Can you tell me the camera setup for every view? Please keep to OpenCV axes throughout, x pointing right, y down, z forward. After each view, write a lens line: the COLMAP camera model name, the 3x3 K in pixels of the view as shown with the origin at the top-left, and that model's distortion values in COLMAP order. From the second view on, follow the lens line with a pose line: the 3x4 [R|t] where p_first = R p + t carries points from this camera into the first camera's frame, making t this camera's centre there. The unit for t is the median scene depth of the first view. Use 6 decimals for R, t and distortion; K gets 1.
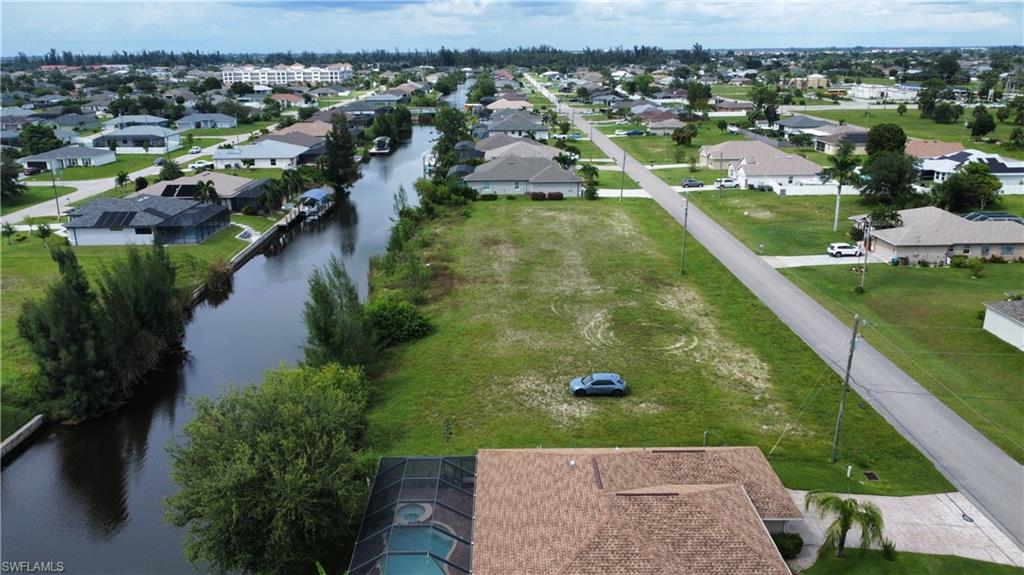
lens RADIAL K [[771.9, 0, 502.1], [0, 771.9, 283.8], [0, 0, 1]] dist [0.005314, 0.000090]
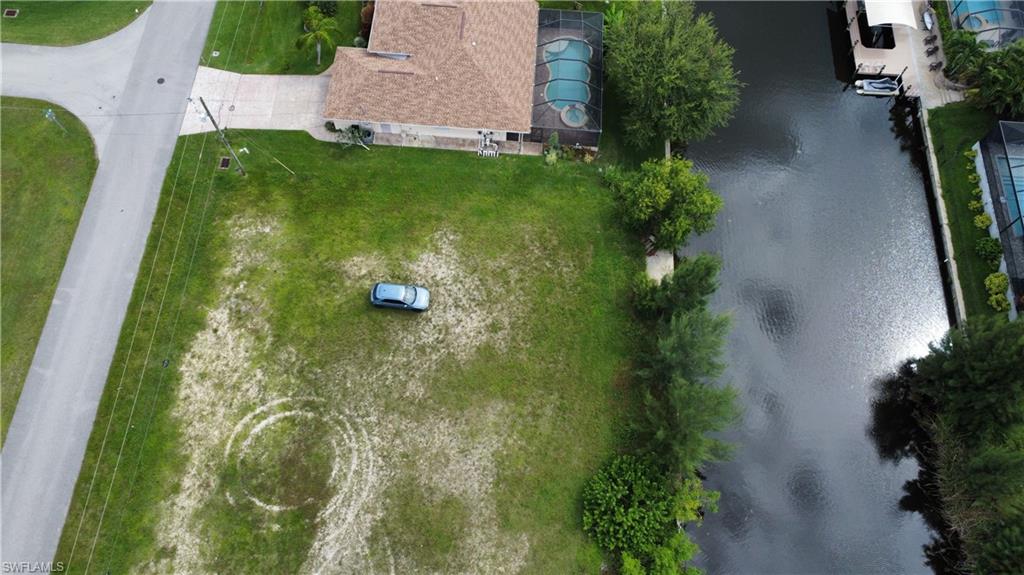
lens RADIAL K [[771.9, 0, 502.1], [0, 771.9, 283.8], [0, 0, 1]] dist [0.005314, 0.000090]
pose [[-0.997271, -0.068590, 0.027304, -0.015353], [0.017819, 0.135277, 0.990648, -0.441689], [-0.071642, 0.988431, -0.133686, 0.593661]]
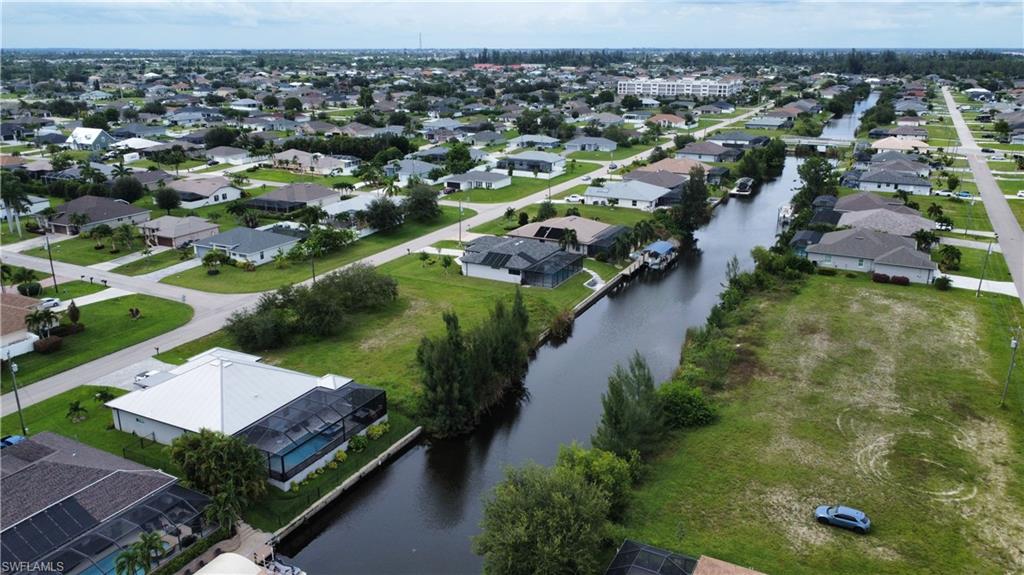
lens RADIAL K [[771.9, 0, 502.1], [0, 771.9, 283.8], [0, 0, 1]] dist [0.005314, 0.000090]
pose [[0.883193, 0.148571, -0.444856, 0.073242], [-0.145116, 0.988521, 0.042037, -0.095112], [0.445995, 0.027429, 0.894615, -0.120048]]
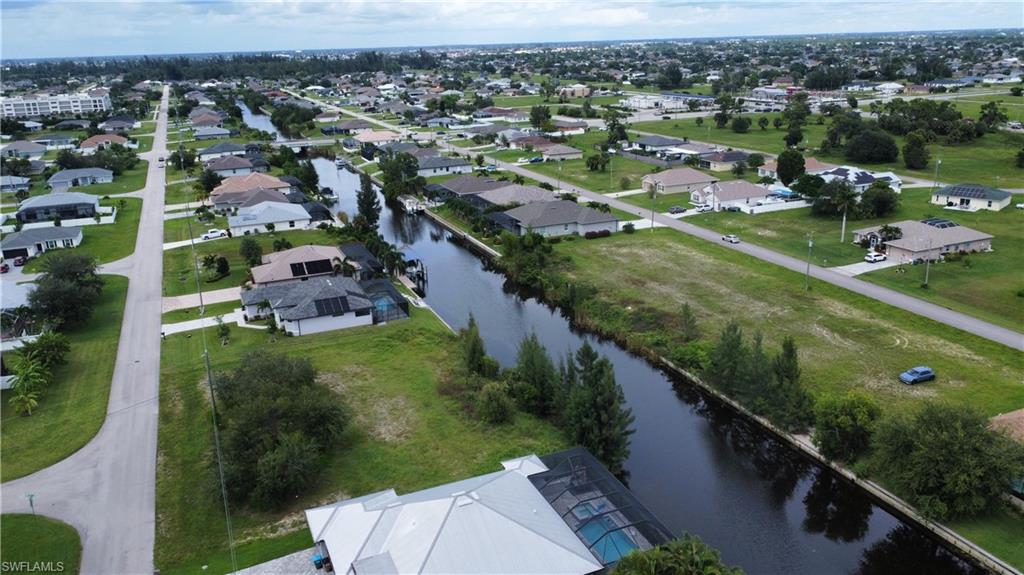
lens RADIAL K [[771.9, 0, 502.1], [0, 771.9, 283.8], [0, 0, 1]] dist [0.005314, 0.000090]
pose [[0.926124, -0.129740, 0.354206, -0.634990], [0.128654, 0.991329, 0.026722, -0.108289], [-0.354602, 0.020822, 0.934785, -0.089177]]
